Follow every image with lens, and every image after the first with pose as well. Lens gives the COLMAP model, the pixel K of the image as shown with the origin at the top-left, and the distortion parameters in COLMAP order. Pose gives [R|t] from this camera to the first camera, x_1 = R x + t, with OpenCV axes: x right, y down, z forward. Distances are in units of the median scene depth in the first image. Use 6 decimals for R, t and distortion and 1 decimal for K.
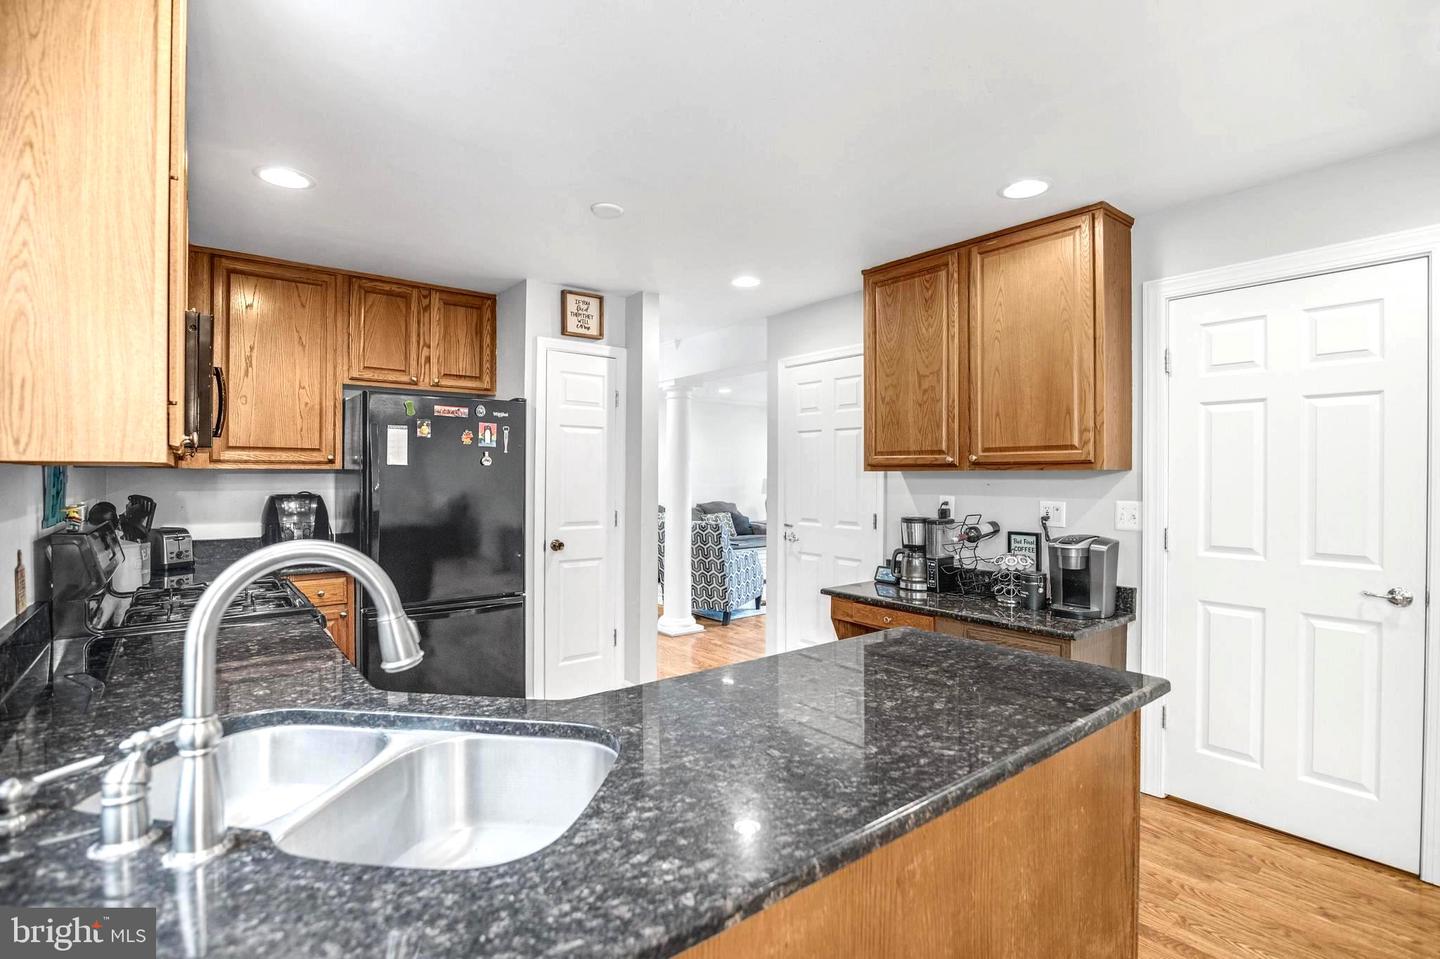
lens RADIAL K [[683.0, 0, 722.5], [0, 683.0, 480.0], [0, 0, 1]] dist [-0.021954, 0.001968]
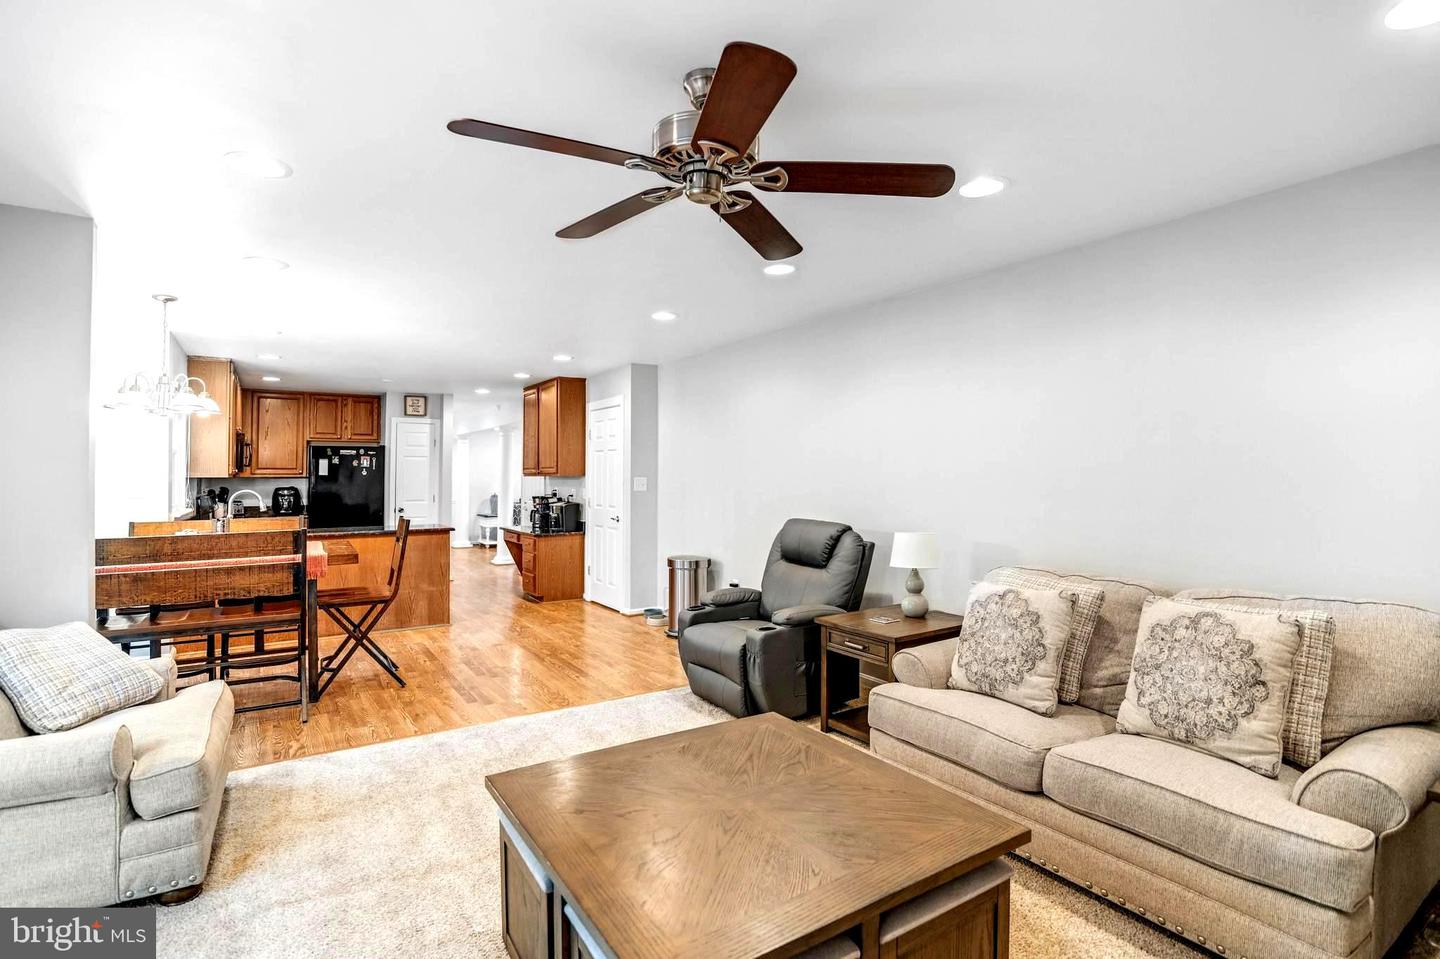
lens RADIAL K [[683.0, 0, 741.6], [0, 683.0, 480.0], [0, 0, 1]] dist [-0.021954, 0.001968]
pose [[0.996726, -0.004733, -0.080720, 1.096793], [0.004696, 0.999989, -0.000657, 0.004129], [0.080722, 0.000276, 0.996737, -1.182733]]
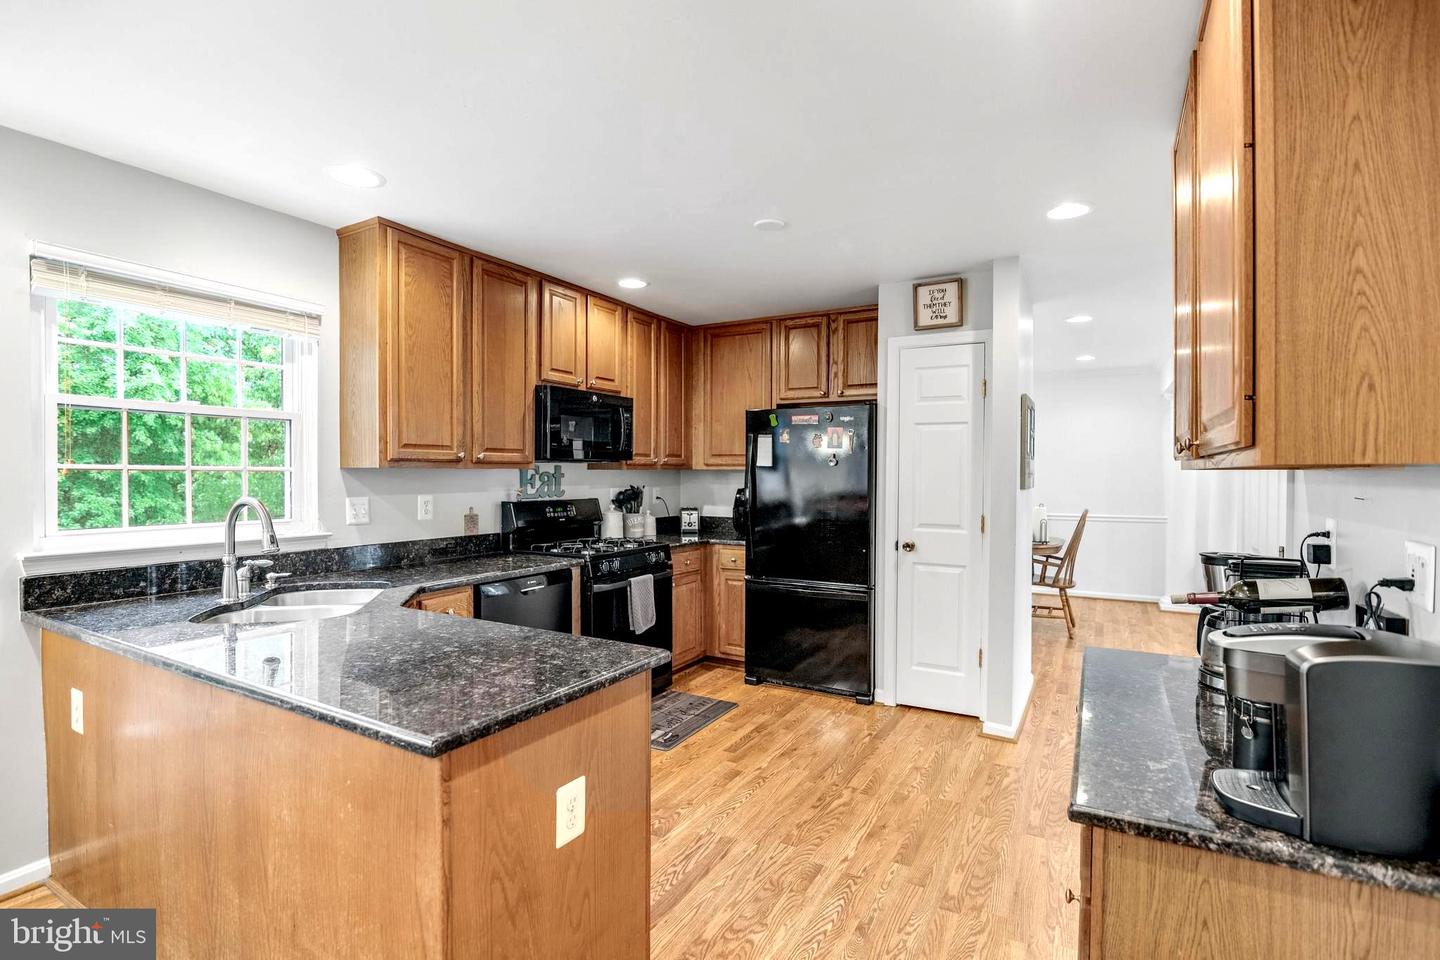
lens RADIAL K [[683.0, 0, 724.0], [0, 683.0, 480.3], [0, 0, 1]] dist [-0.021954, 0.001968]
pose [[0.381419, 0.010339, -0.924345, 0.593950], [-0.007358, 0.999940, 0.008149, -0.005497], [0.924373, 0.003694, 0.381472, 0.396711]]
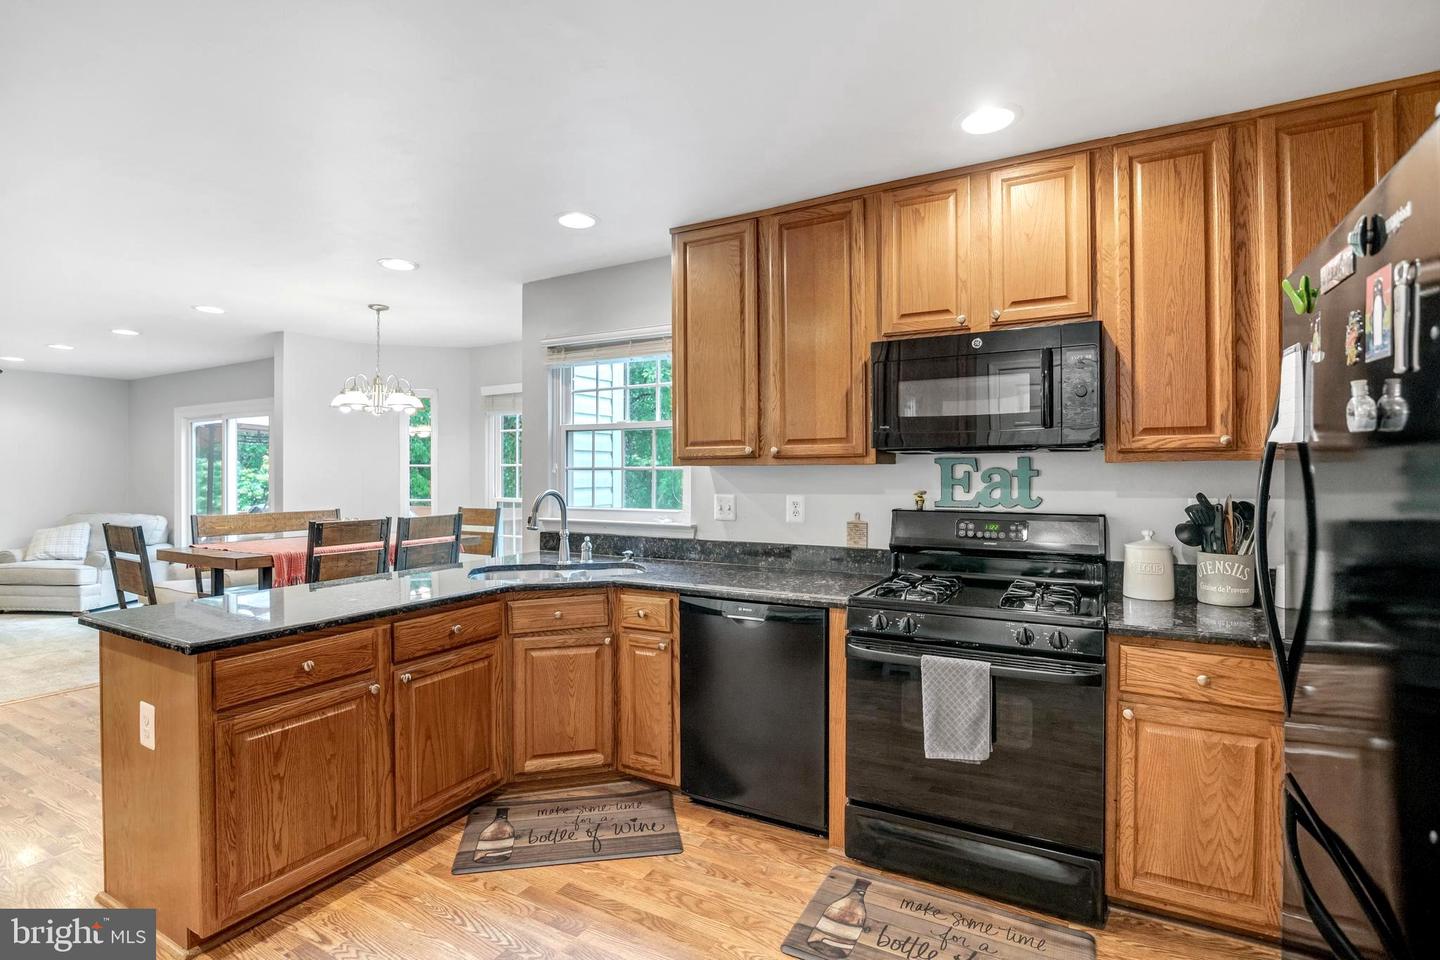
lens RADIAL K [[683.0, 0, 726.6], [0, 683.0, 470.7], [0, 0, 1]] dist [-0.021954, 0.001968]
pose [[-0.919264, -0.001812, -0.393637, -0.005741], [-0.001969, 0.999998, -0.000004, -0.004527], [0.393636, 0.000771, -0.919266, 1.107304]]
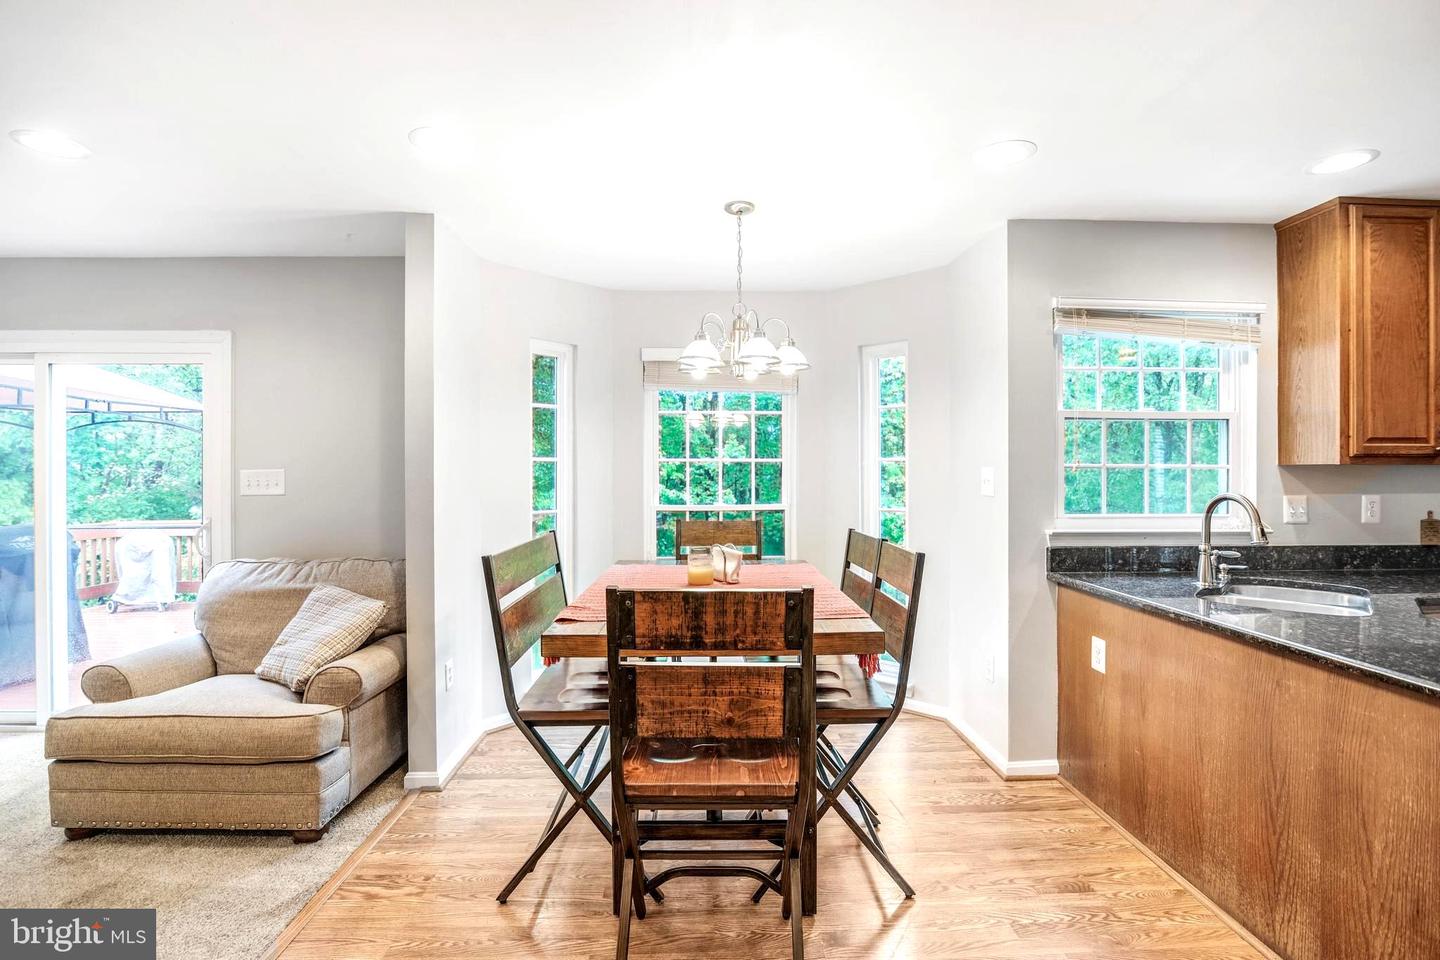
lens RADIAL K [[683.0, 0, 722.5], [0, 683.0, 479.2], [0, 0, 1]] dist [-0.021954, 0.001968]
pose [[-0.588413, 0.009411, -0.808506, 0.695024], [-0.005818, 0.999857, 0.015872, -0.002299], [0.808540, 0.014043, -0.588274, 0.218190]]
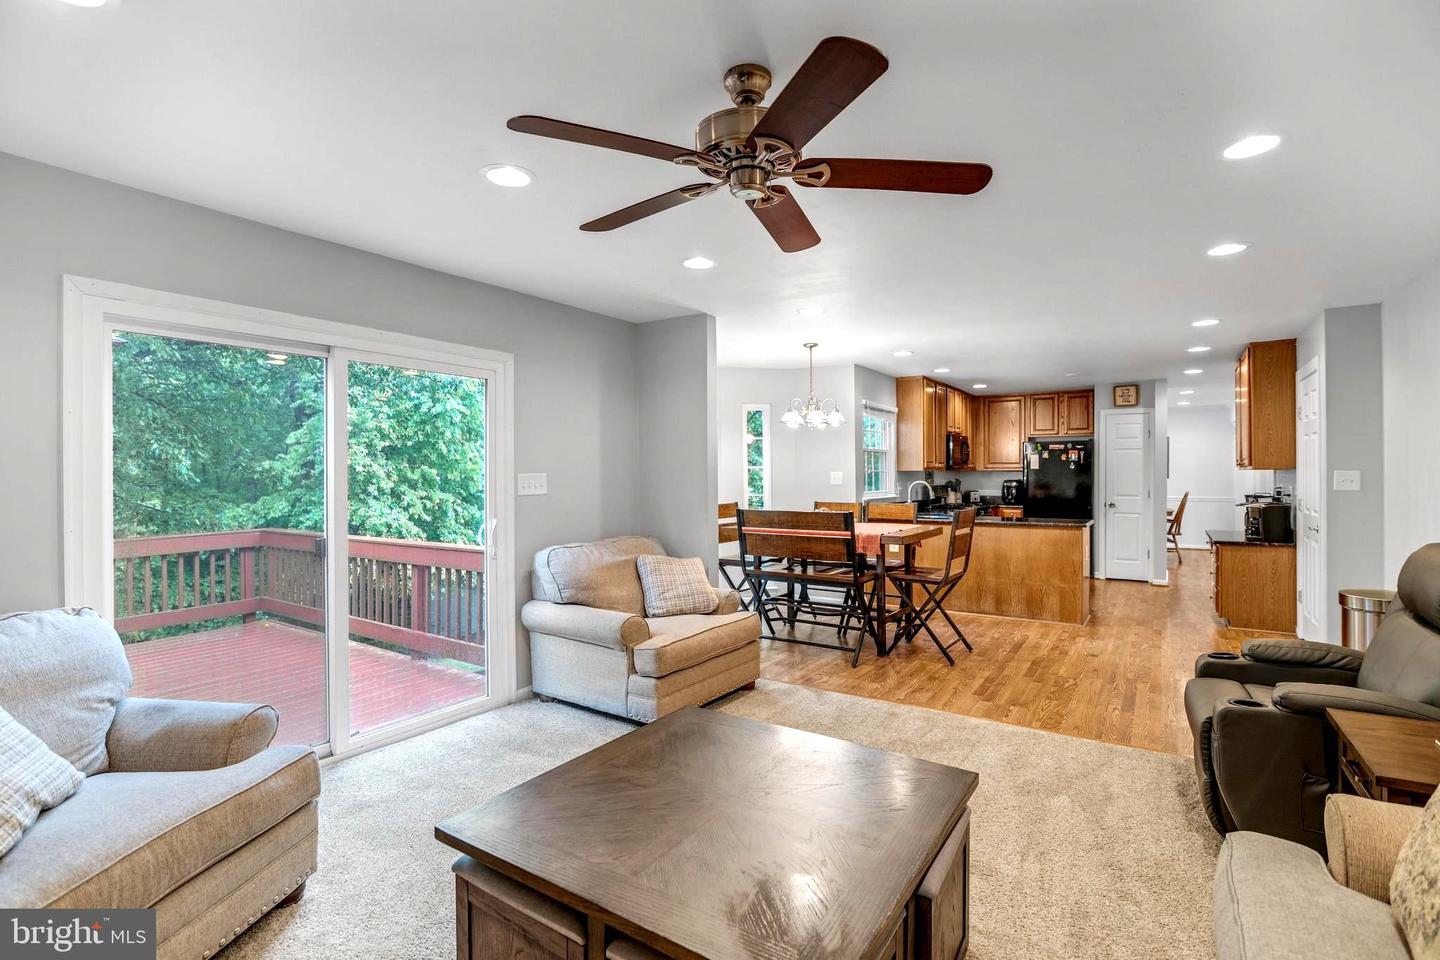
lens RADIAL K [[683.0, 0, 726.8], [0, 683.0, 472.2], [0, 0, 1]] dist [-0.021954, 0.001968]
pose [[0.320450, -0.002925, -0.947261, 1.468626], [-0.002943, 0.999987, -0.004083, 0.004924], [0.947261, 0.004096, 0.320437, -0.880109]]
